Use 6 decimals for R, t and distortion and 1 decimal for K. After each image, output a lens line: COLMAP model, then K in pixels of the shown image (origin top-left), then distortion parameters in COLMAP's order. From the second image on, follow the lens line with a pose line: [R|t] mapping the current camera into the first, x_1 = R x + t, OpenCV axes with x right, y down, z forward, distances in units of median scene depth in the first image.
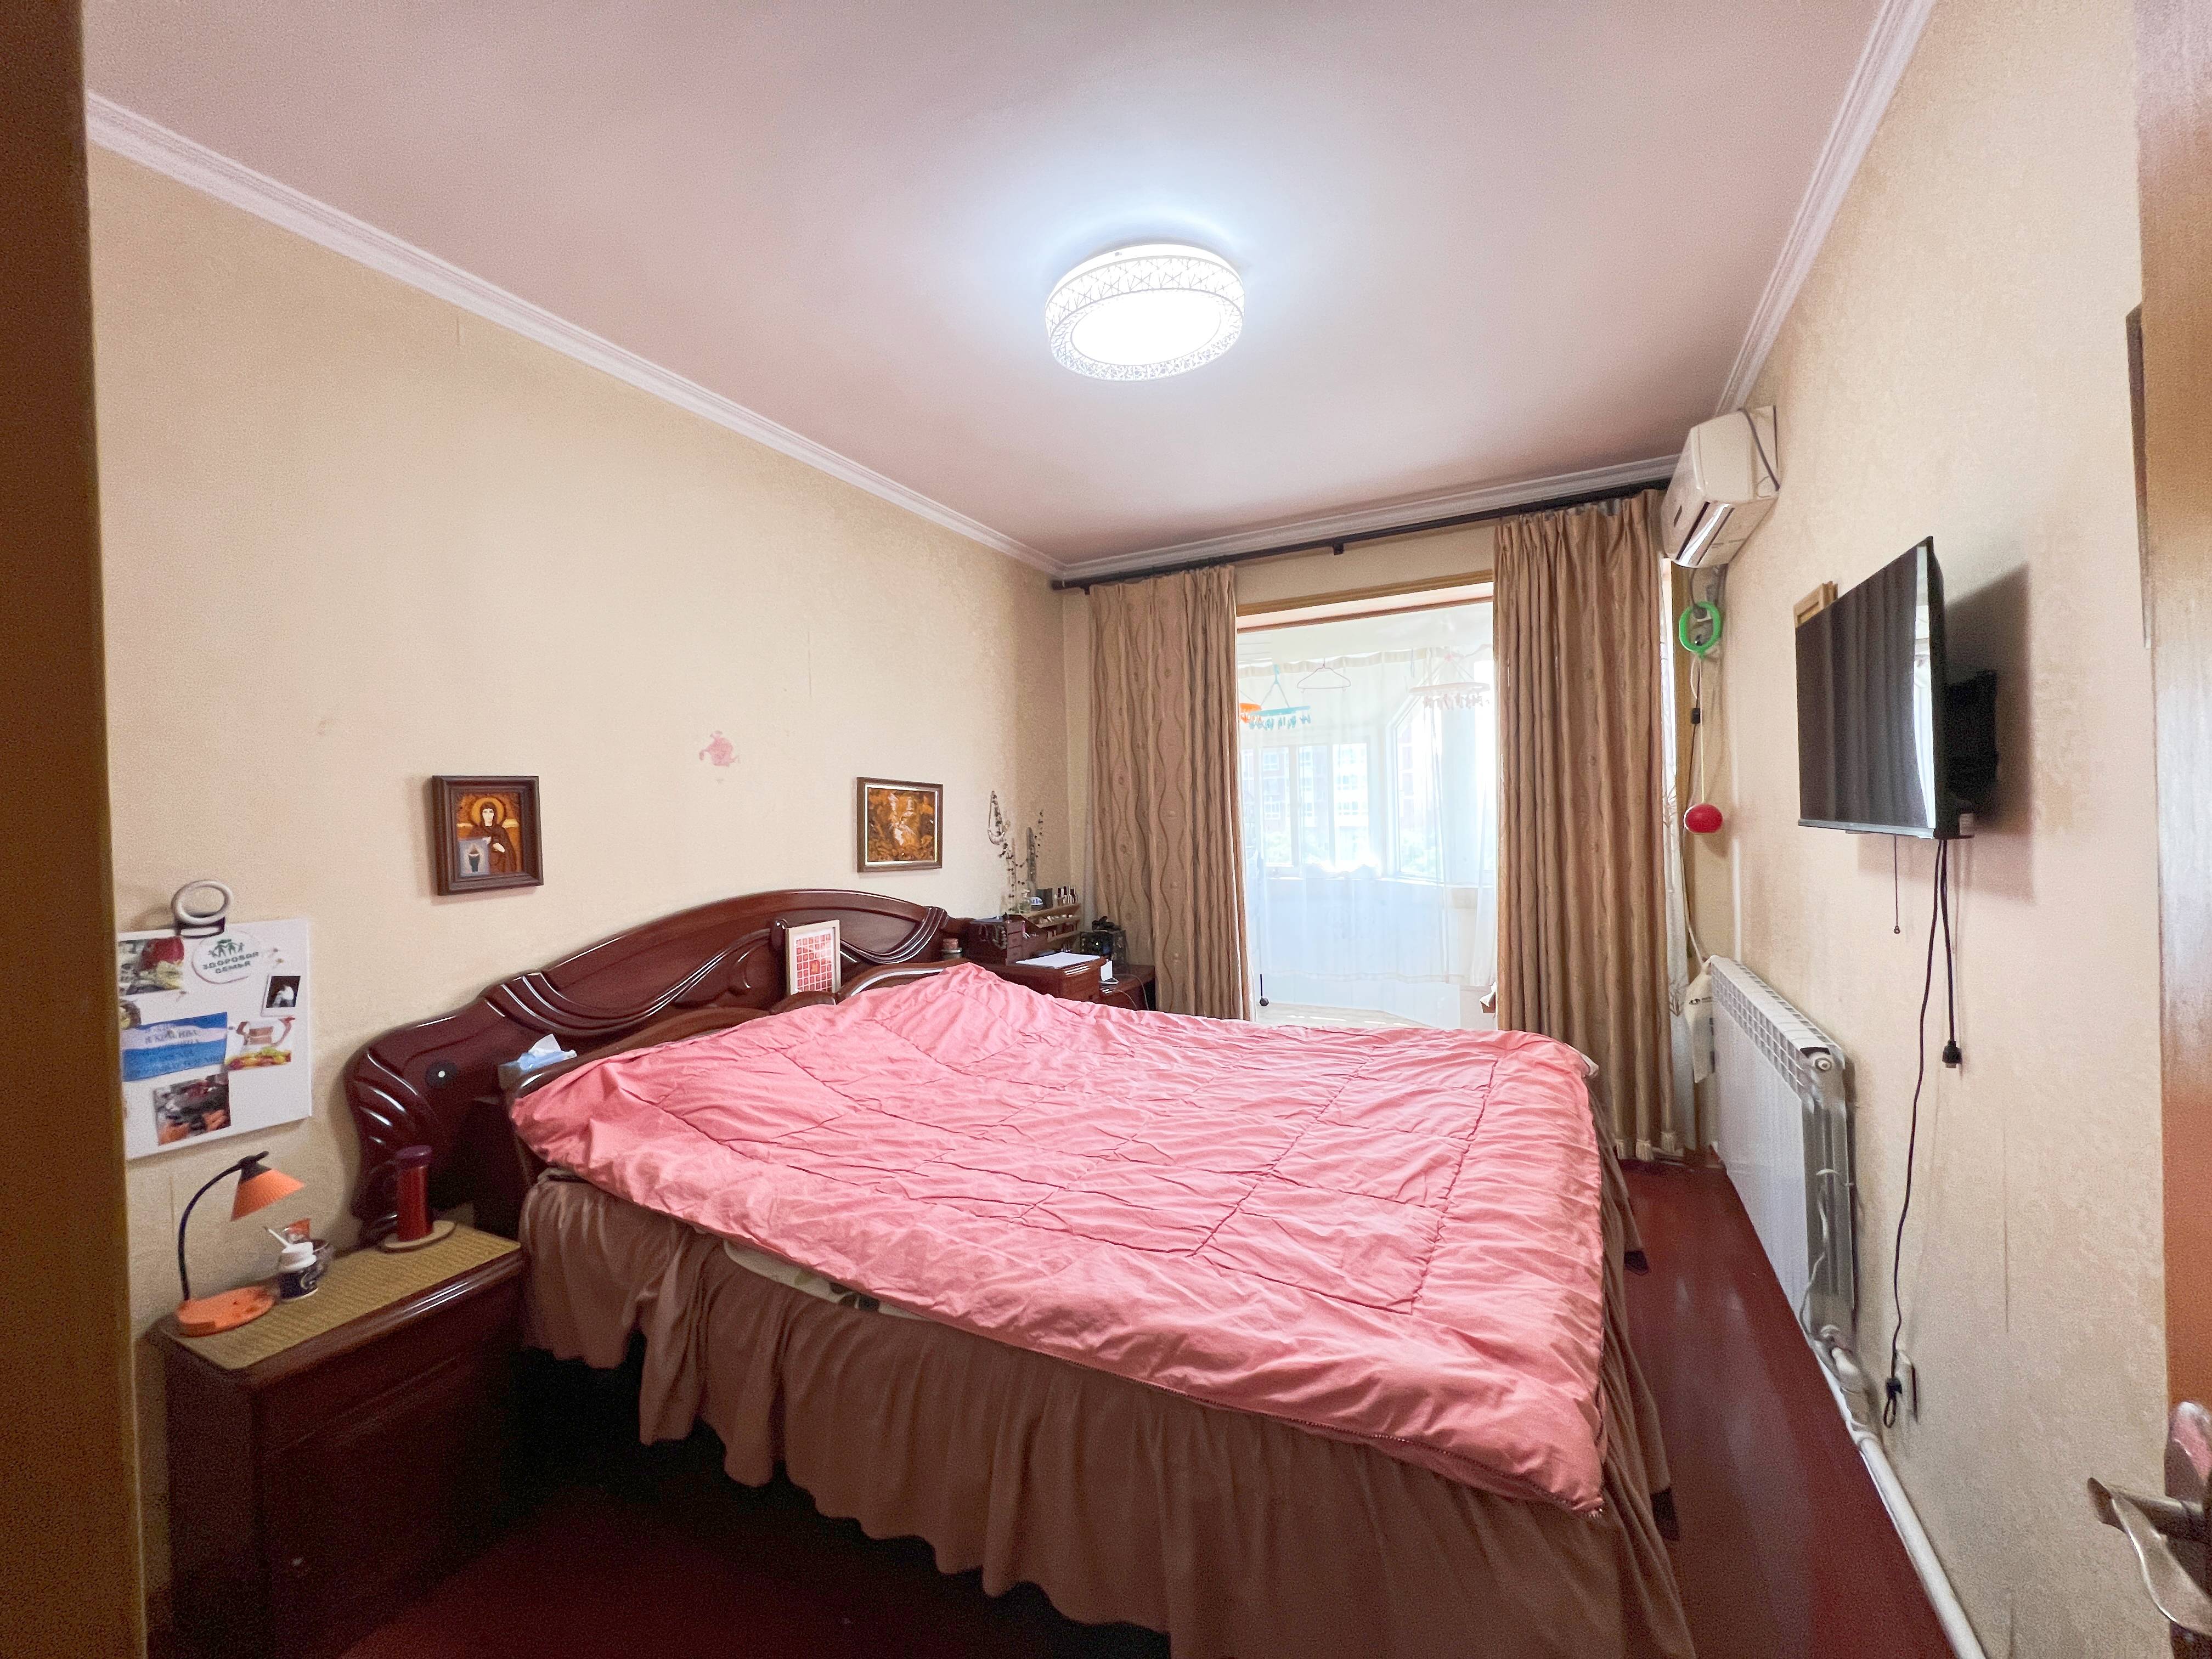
lens RADIAL K [[892.4, 0, 1113.1], [0, 892.4, 824.5], [0, 0, 1]] dist [0.000277, 0.000009]
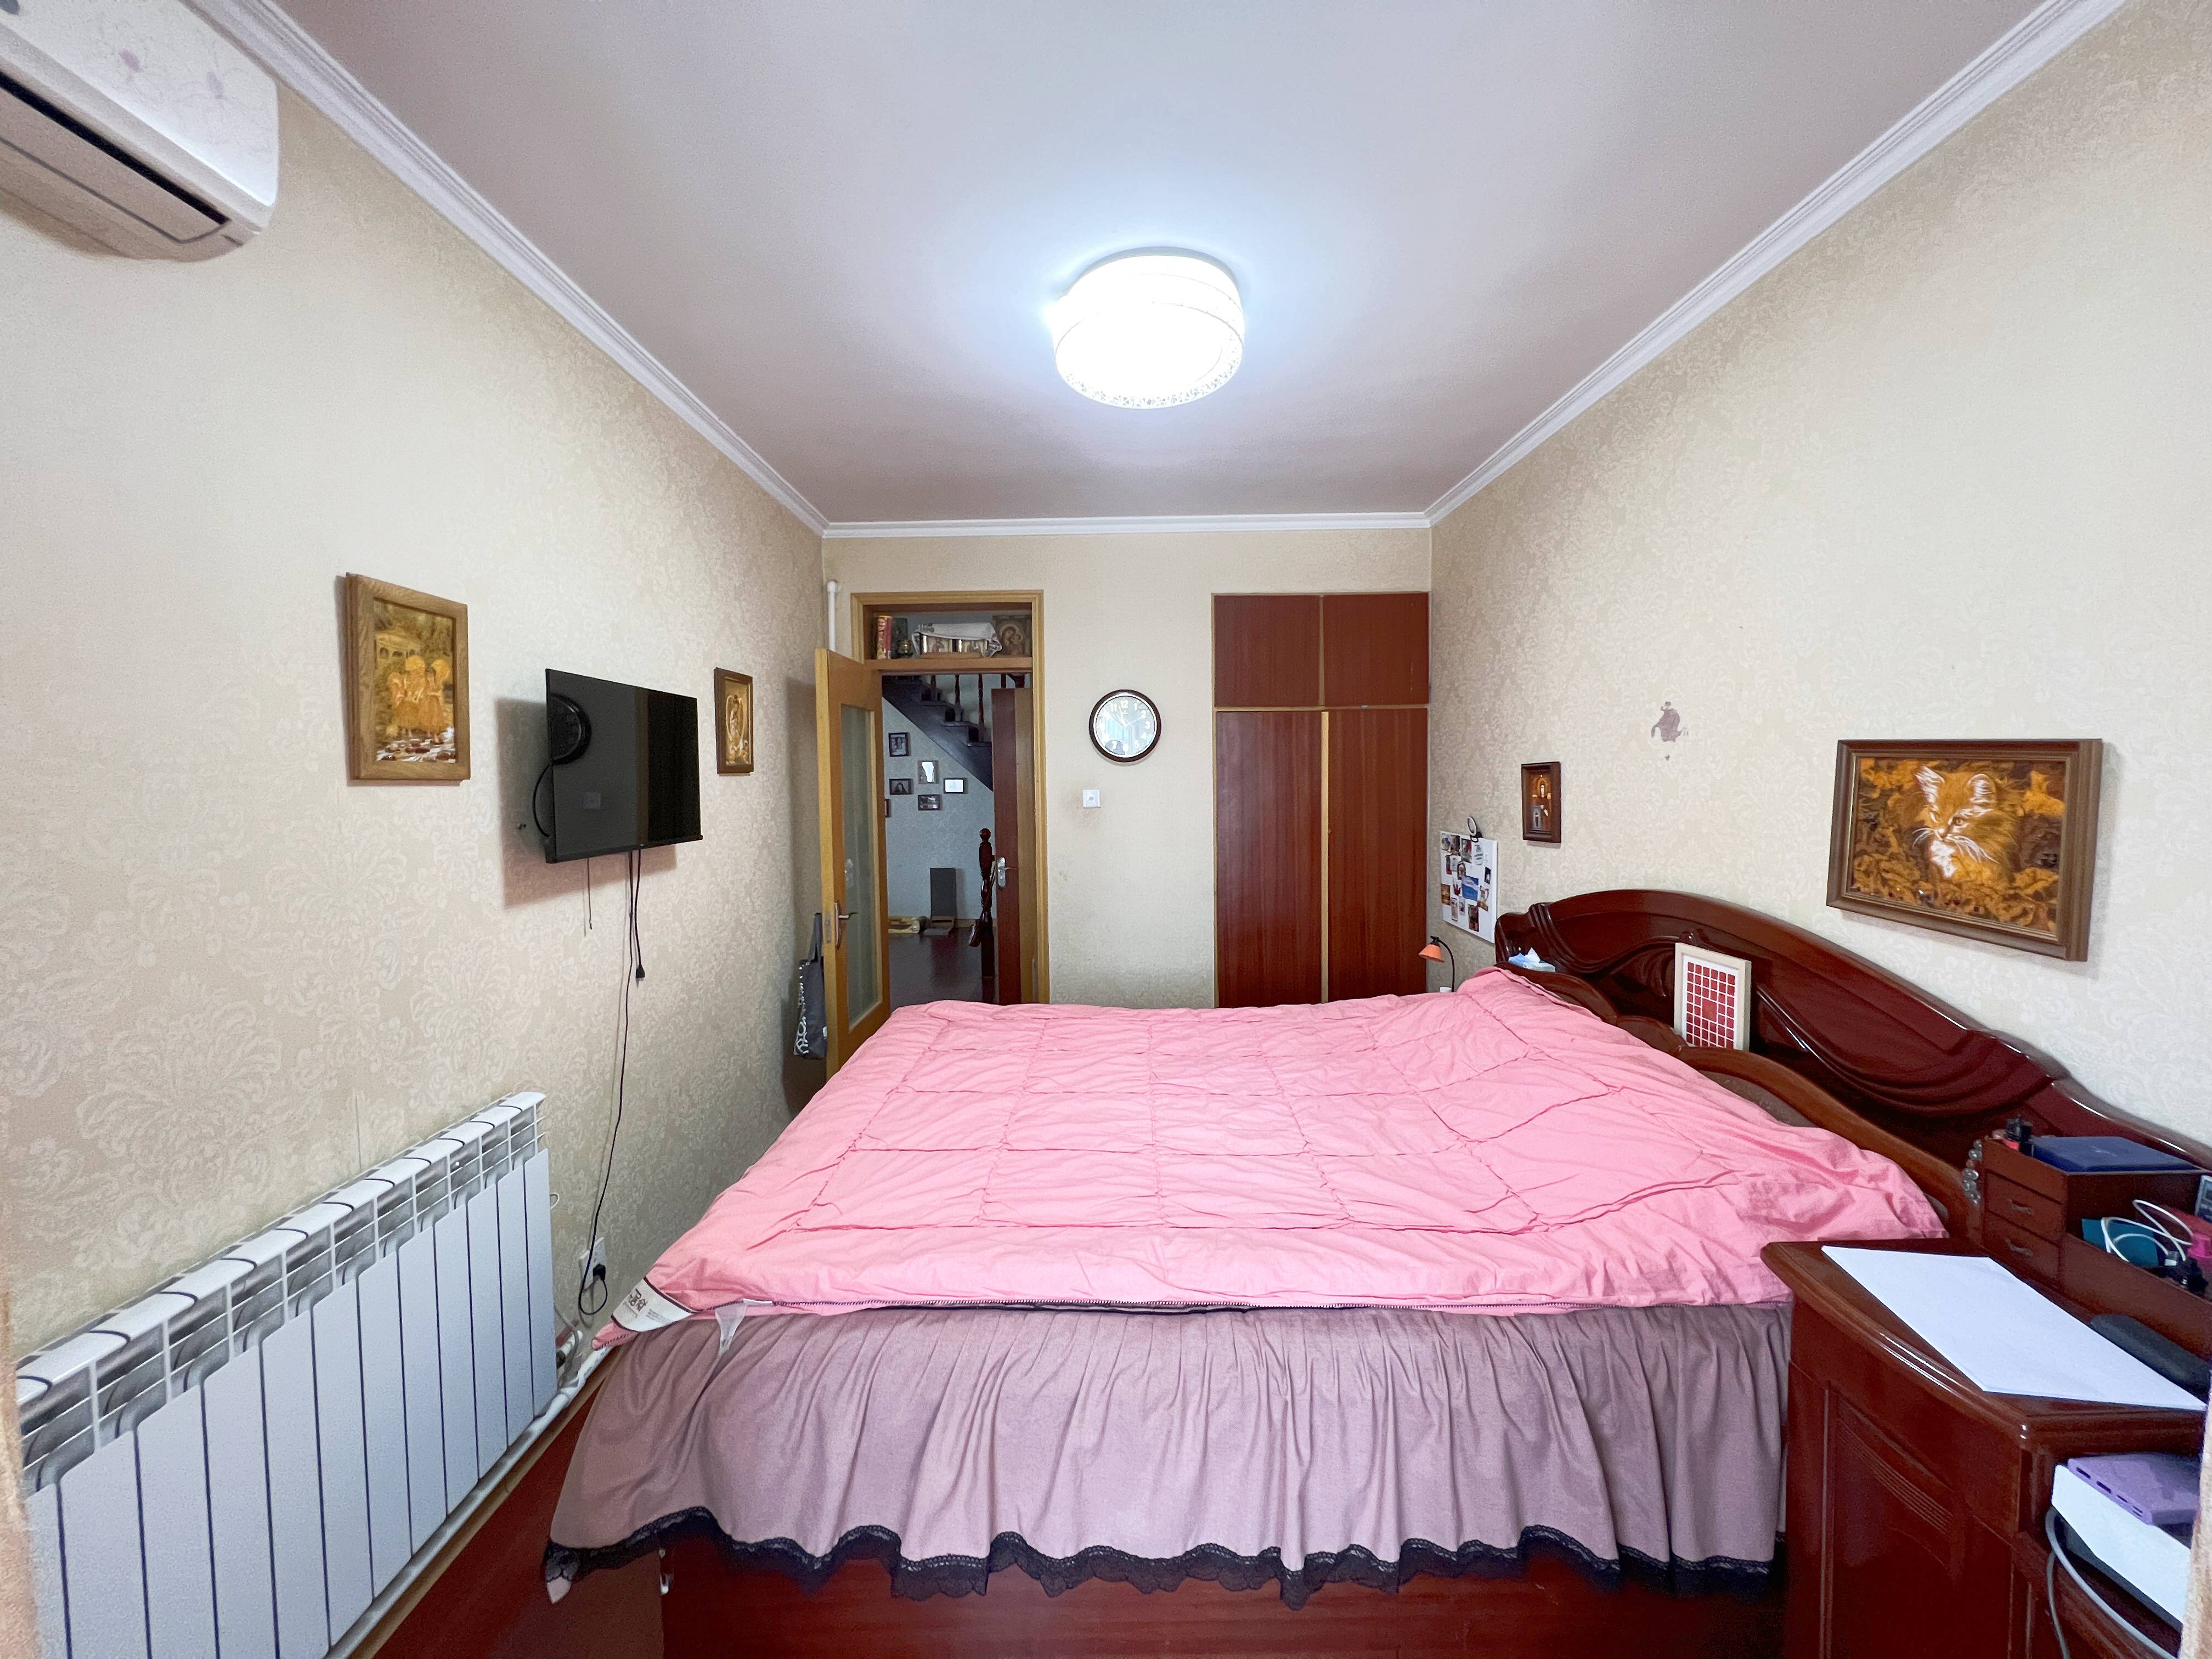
lens RADIAL K [[892.4, 0, 1104.2], [0, 892.4, 820.5], [0, 0, 1]] dist [0.000277, 0.000009]
pose [[-0.894049, 0.064275, -0.443335, 0.368194], [0.036011, 0.996762, 0.071889, -0.056760], [0.446520, 0.048307, -0.893469, 1.237339]]
